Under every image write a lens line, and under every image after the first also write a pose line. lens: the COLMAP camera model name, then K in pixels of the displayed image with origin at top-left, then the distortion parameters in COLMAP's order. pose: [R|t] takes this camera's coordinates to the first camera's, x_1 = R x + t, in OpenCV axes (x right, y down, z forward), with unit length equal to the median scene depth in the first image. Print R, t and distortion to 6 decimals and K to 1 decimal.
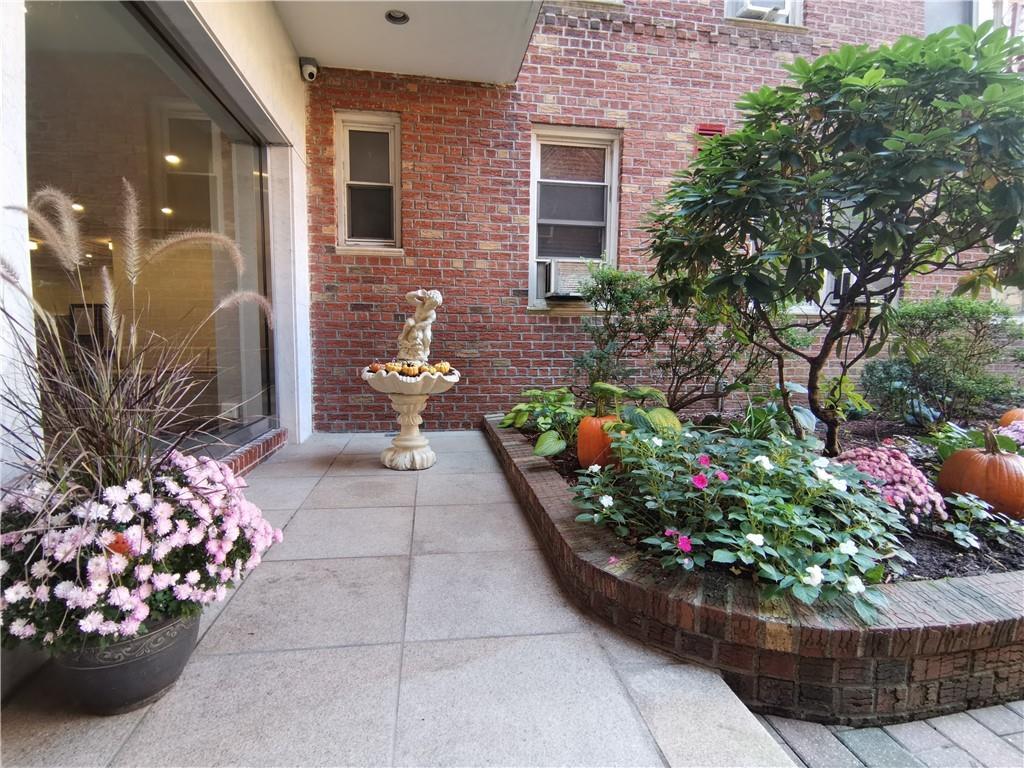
lens RADIAL K [[502.8, 0, 513.1], [0, 502.8, 381.4], [0, 0, 1]] dist [0.025259, -0.028085]
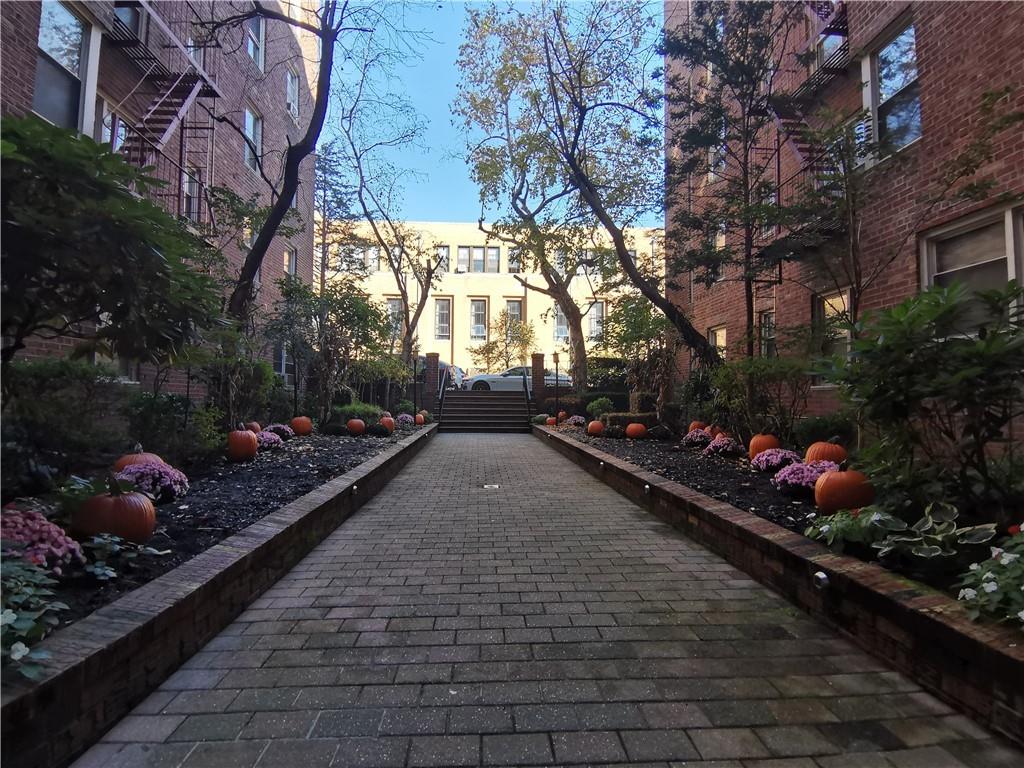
lens RADIAL K [[502.8, 0, 513.1], [0, 502.8, 381.4], [0, 0, 1]] dist [0.025259, -0.028085]
pose [[0.106176, 0.022021, 0.994104, -0.149197], [0.084684, 0.995922, -0.031106, -0.008473], [-0.990735, 0.087488, 0.103878, -0.081262]]
